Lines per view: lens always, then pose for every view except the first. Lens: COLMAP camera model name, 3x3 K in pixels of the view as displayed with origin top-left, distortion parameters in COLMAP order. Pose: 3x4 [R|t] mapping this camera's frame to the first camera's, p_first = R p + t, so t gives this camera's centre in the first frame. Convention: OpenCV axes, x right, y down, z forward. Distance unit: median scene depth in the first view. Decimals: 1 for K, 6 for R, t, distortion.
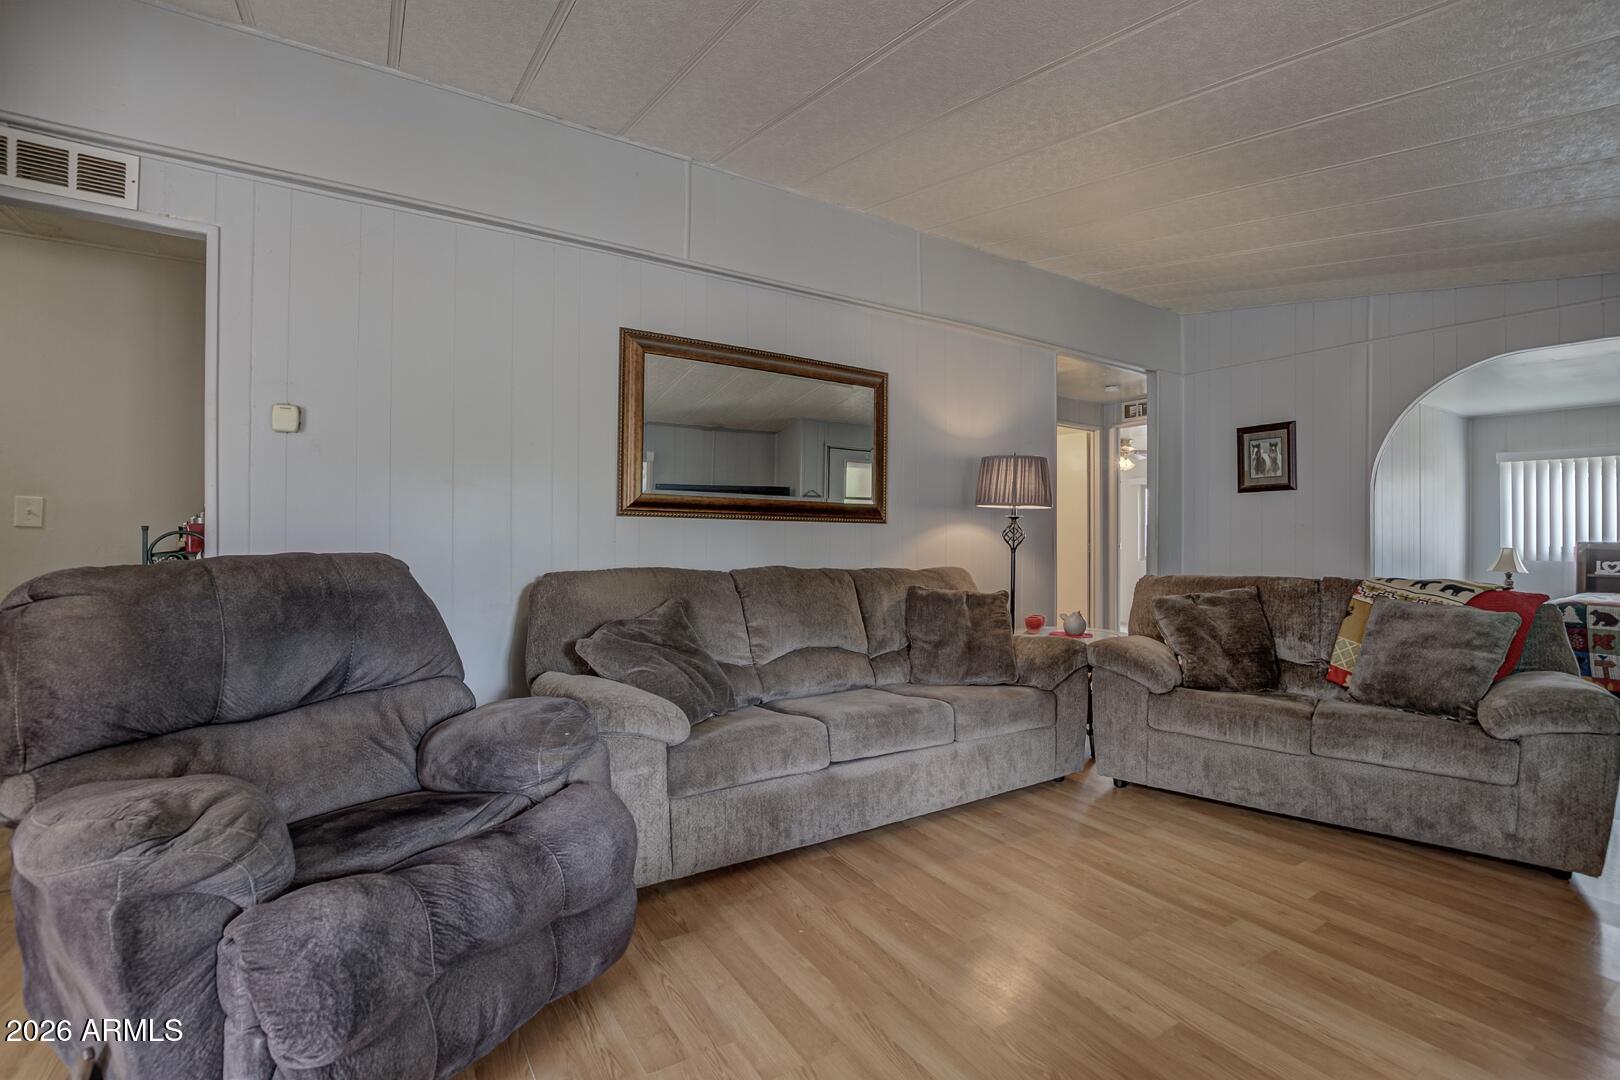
lens RADIAL K [[699.8, 0, 810.0], [0, 699.8, 540.0], [0, 0, 1]] dist [-0.033708, -0.000055]
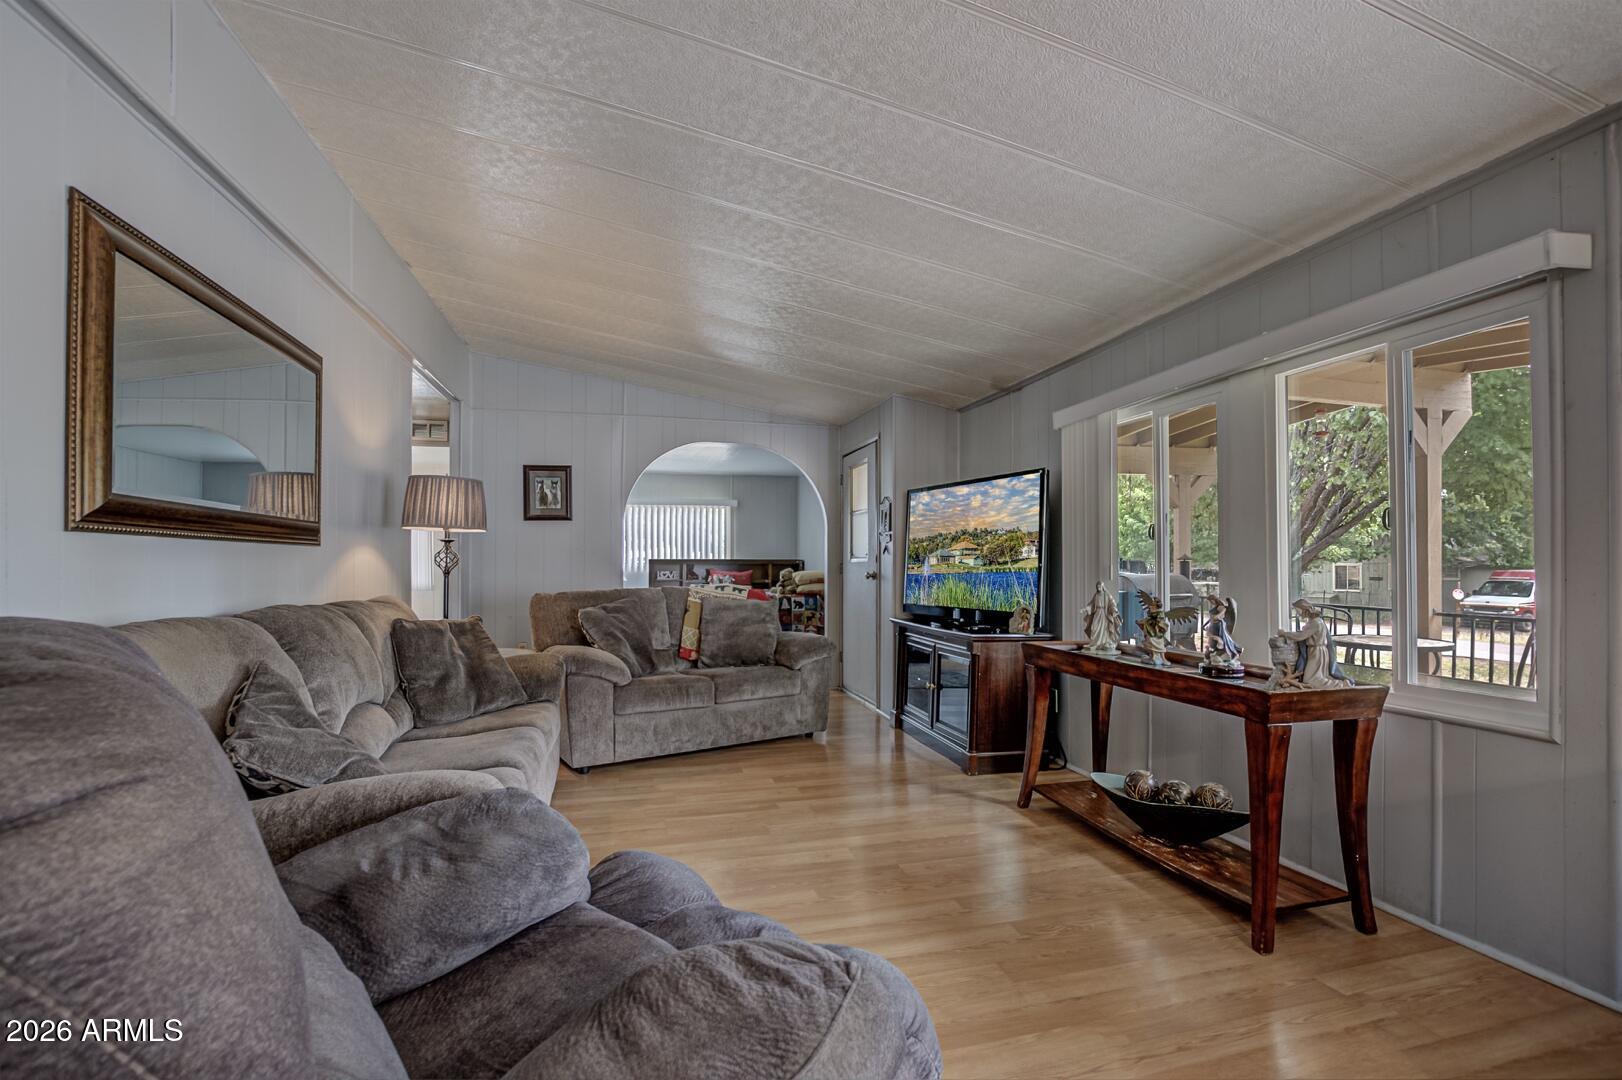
lens RADIAL K [[707.8, 0, 812.5], [0, 707.8, 564.3], [0, 0, 1]] dist [-0.044418, -0.000009]
pose [[0.306320, -0.014653, 0.951816, -0.585502], [0.007597, 0.999887, 0.012948, -0.009451], [-0.951898, 0.003264, 0.306397, 0.282101]]
